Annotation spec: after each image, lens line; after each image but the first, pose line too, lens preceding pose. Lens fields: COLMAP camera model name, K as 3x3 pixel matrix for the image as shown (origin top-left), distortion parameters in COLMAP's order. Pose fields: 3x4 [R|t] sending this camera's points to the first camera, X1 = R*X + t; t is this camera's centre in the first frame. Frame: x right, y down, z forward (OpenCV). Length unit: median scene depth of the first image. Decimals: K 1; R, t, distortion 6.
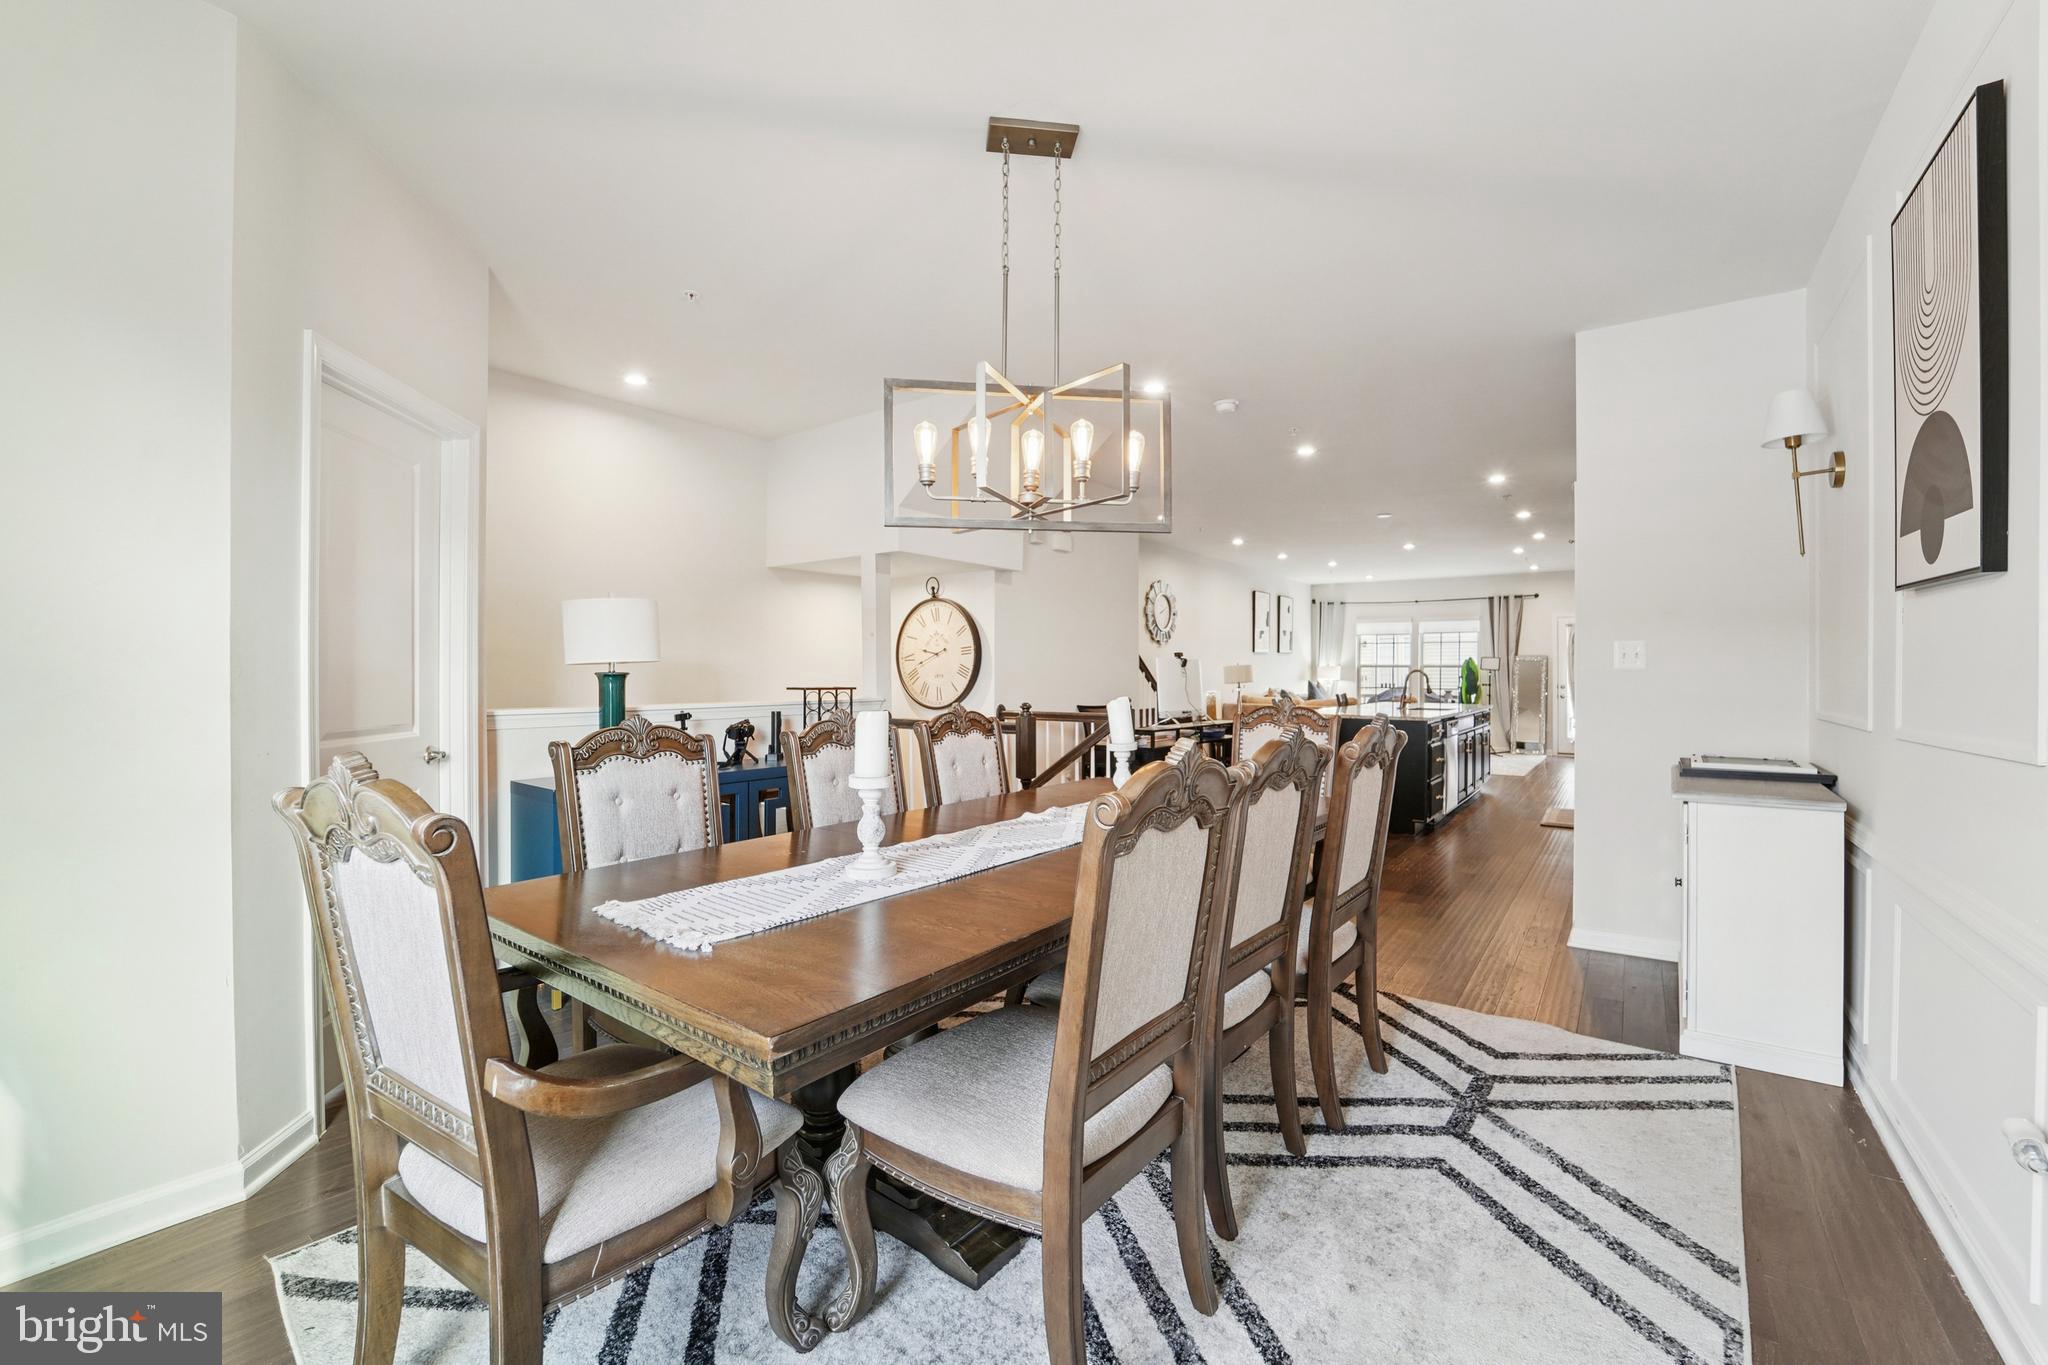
lens RADIAL K [[831.8, 0, 1047.1], [0, 831.8, 678.6], [0, 0, 1]] dist [-0.021226, -0.000976]
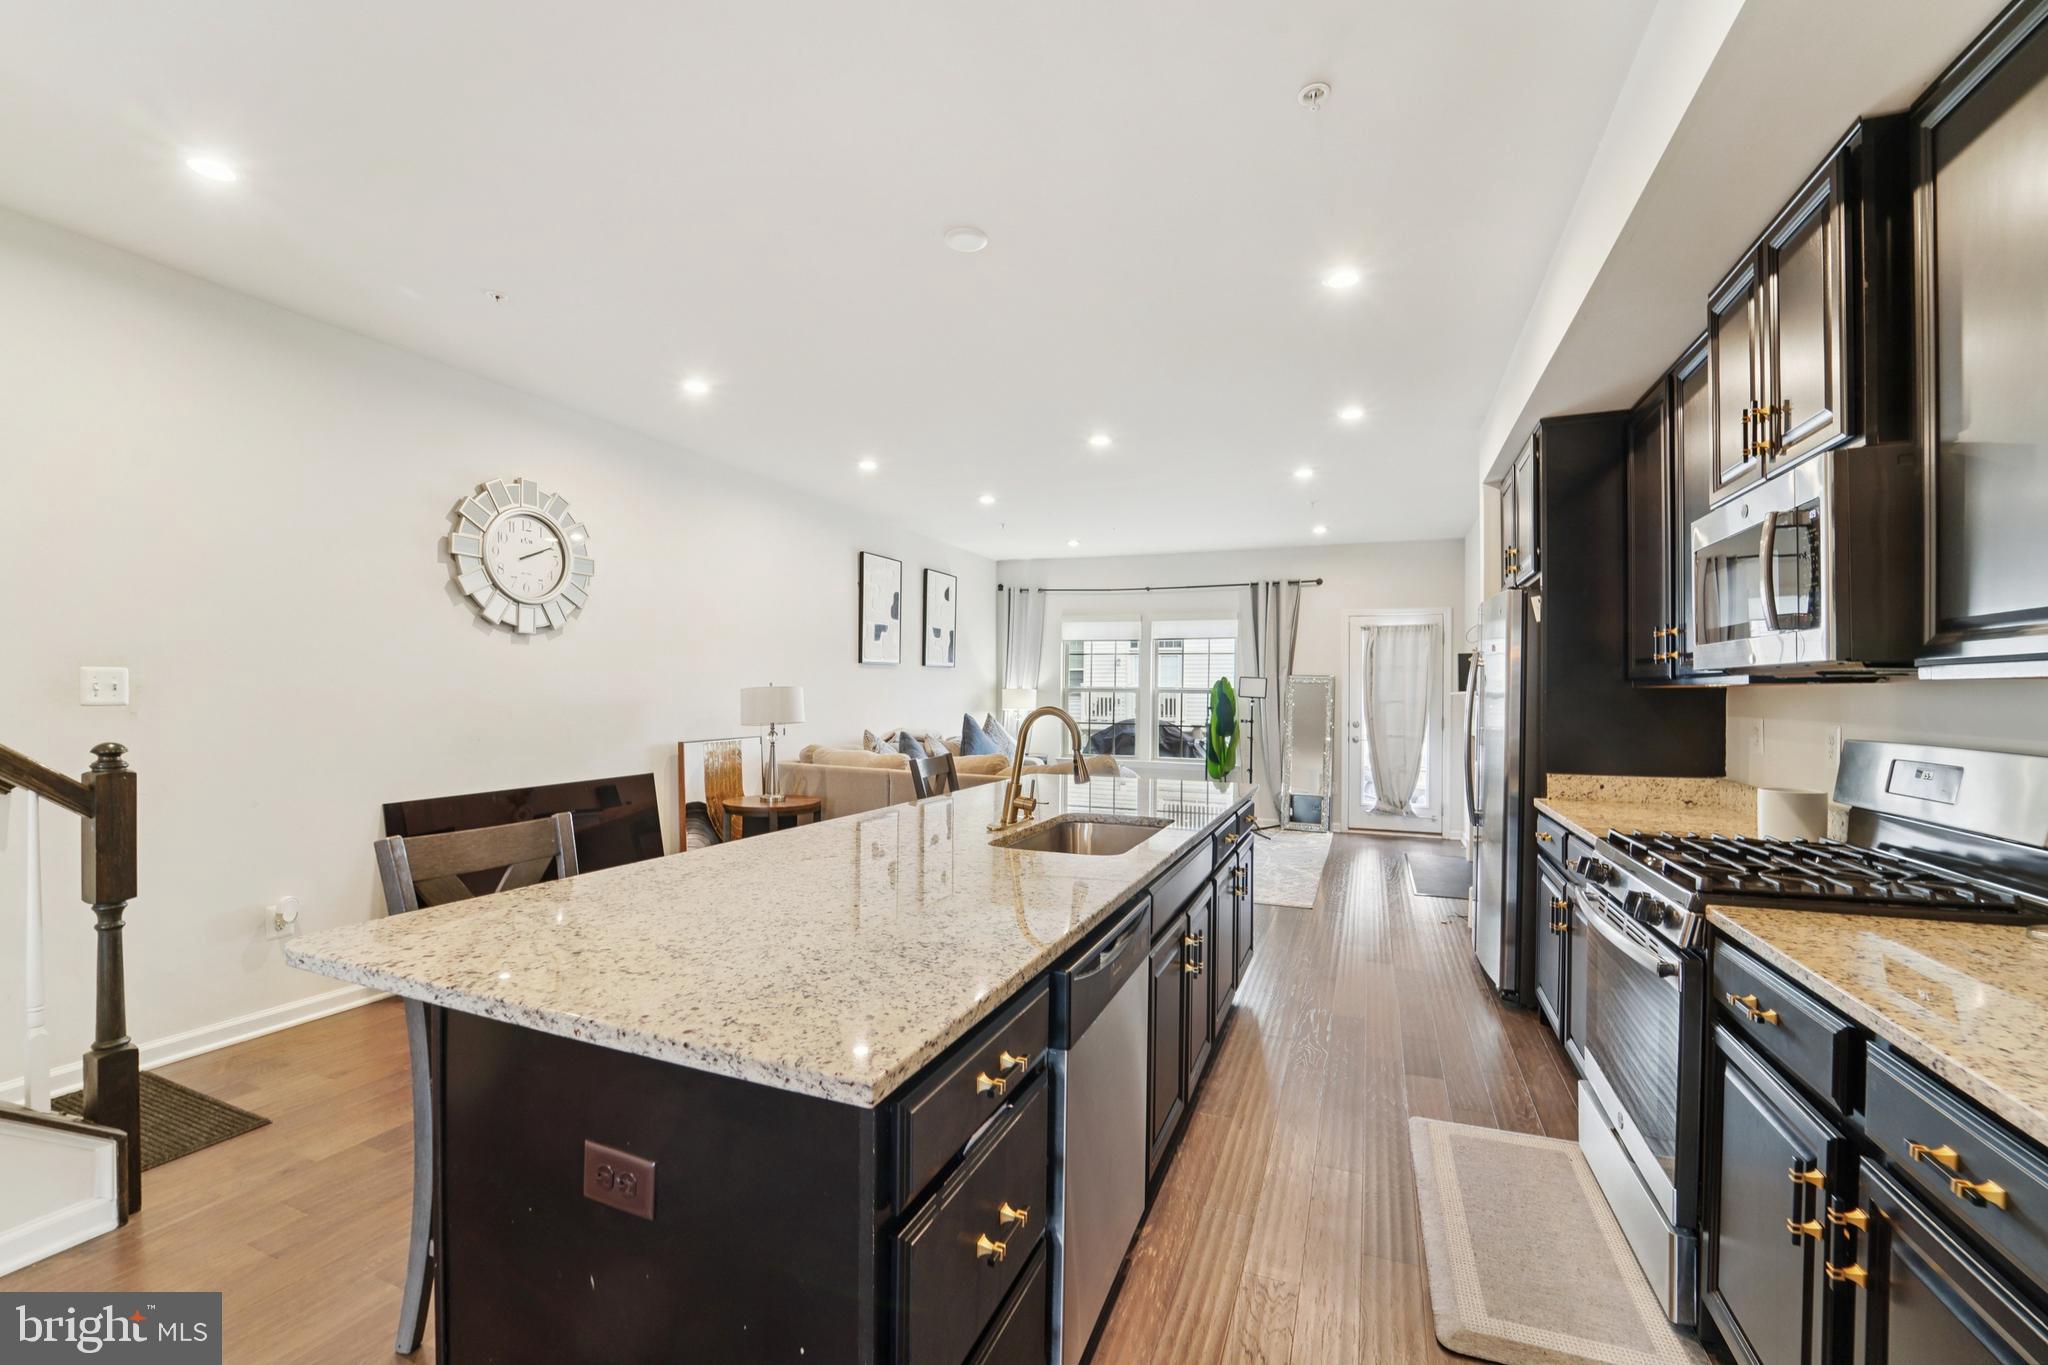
lens RADIAL K [[831.8, 0, 1032.9], [0, 831.8, 692.6], [0, 0, 1]] dist [-0.021226, -0.000976]
pose [[0.971976, 0.007771, 0.234952, 0.224317], [-0.006504, 0.999960, -0.006166, -0.008929], [-0.234991, 0.004465, 0.971987, 0.423536]]
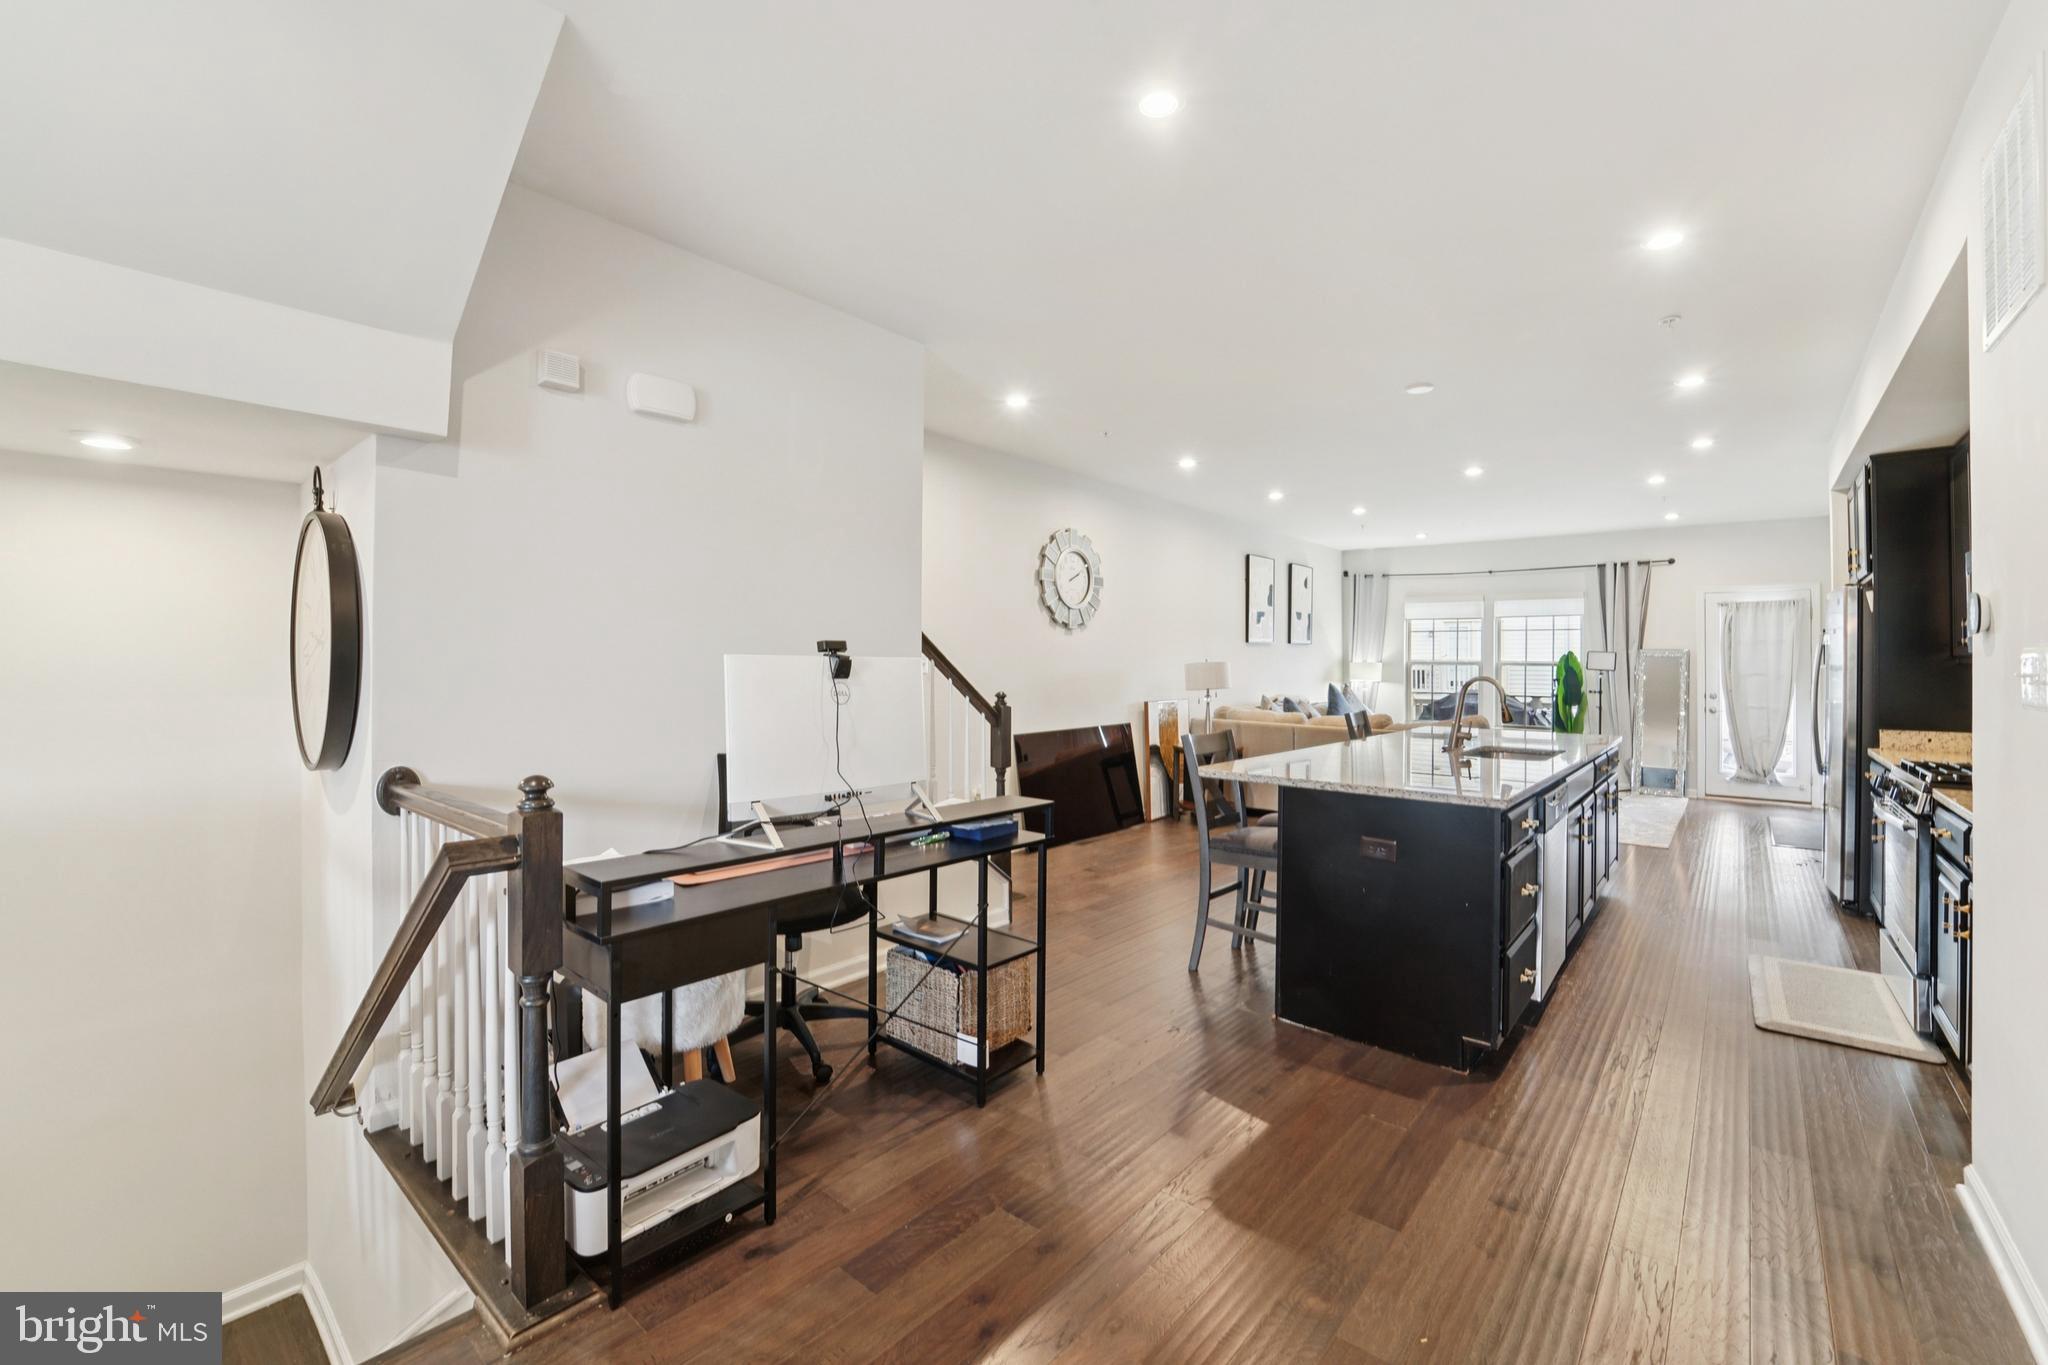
lens RADIAL K [[831.8, 0, 1047.9], [0, 831.8, 653.6], [0, 0, 1]] dist [-0.021226, -0.000976]
pose [[0.996883, 0.006175, -0.078655, 0.132969], [-0.007584, 0.999816, -0.017637, -0.008670], [0.078532, 0.018179, 0.996746, 0.283779]]
